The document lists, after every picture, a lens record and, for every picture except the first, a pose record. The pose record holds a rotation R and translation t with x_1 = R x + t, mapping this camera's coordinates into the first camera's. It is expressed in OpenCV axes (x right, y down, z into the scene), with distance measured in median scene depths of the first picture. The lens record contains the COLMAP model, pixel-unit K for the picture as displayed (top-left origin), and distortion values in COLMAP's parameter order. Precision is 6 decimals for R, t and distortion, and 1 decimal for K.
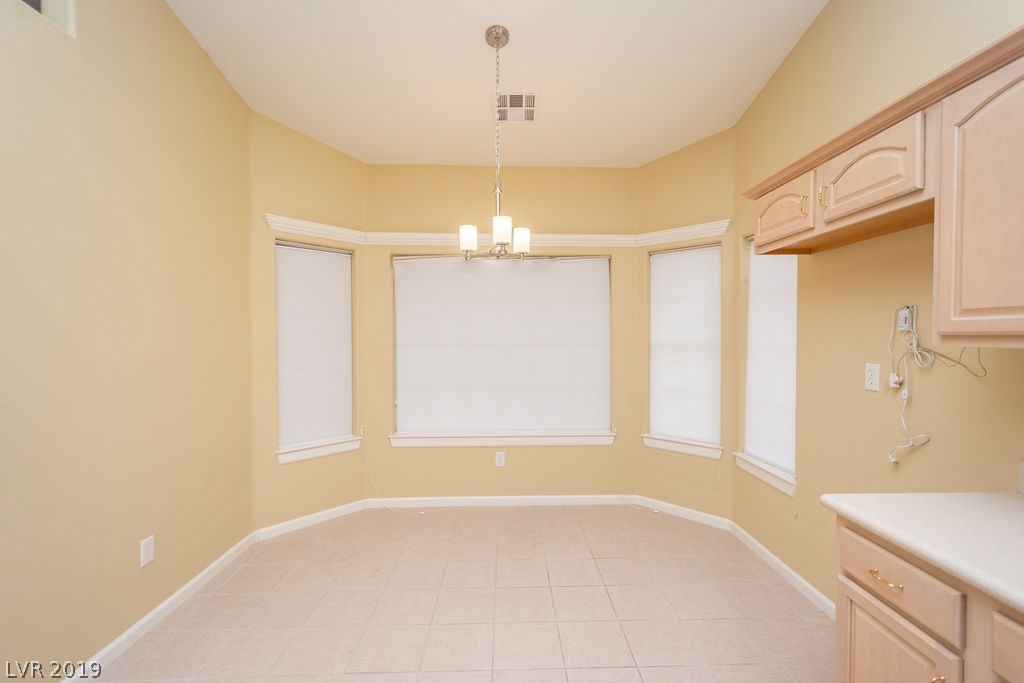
lens RADIAL K [[457.3, 0, 531.5], [0, 457.3, 339.7], [0, 0, 1]] dist [0.010157, -0.002989]
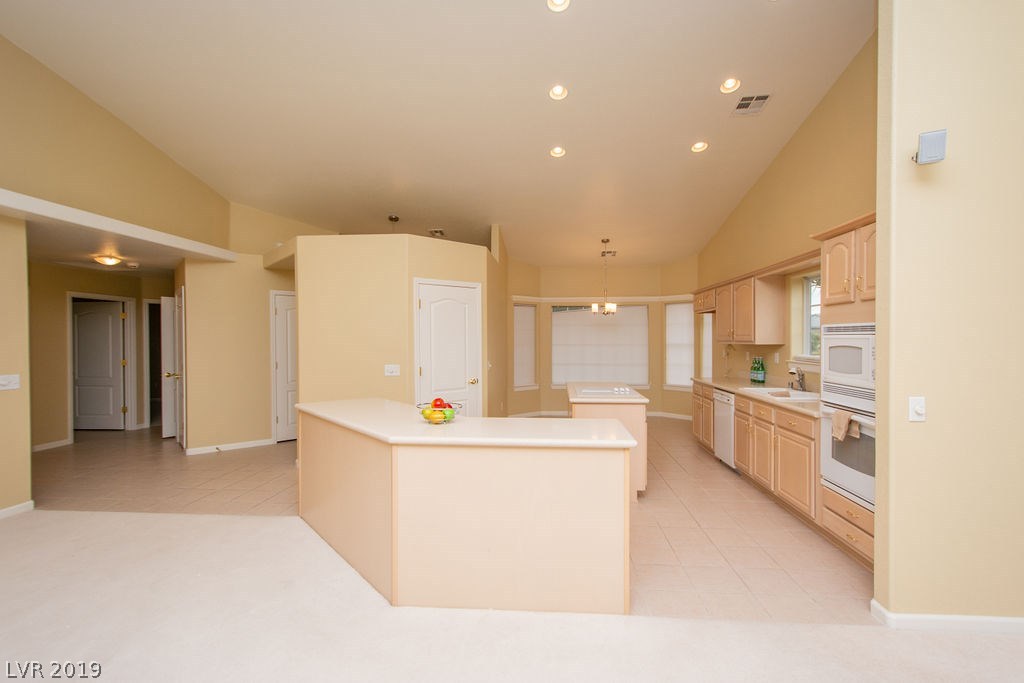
lens RADIAL K [[457.3, 0, 527.3], [0, 457.3, 343.7], [0, 0, 1]] dist [0.010157, -0.002989]
pose [[0.990682, -0.001520, -0.136188, -0.114764], [0.000999, 0.999992, -0.003901, 0.014362], [0.136193, 0.003728, 0.990675, -1.355451]]
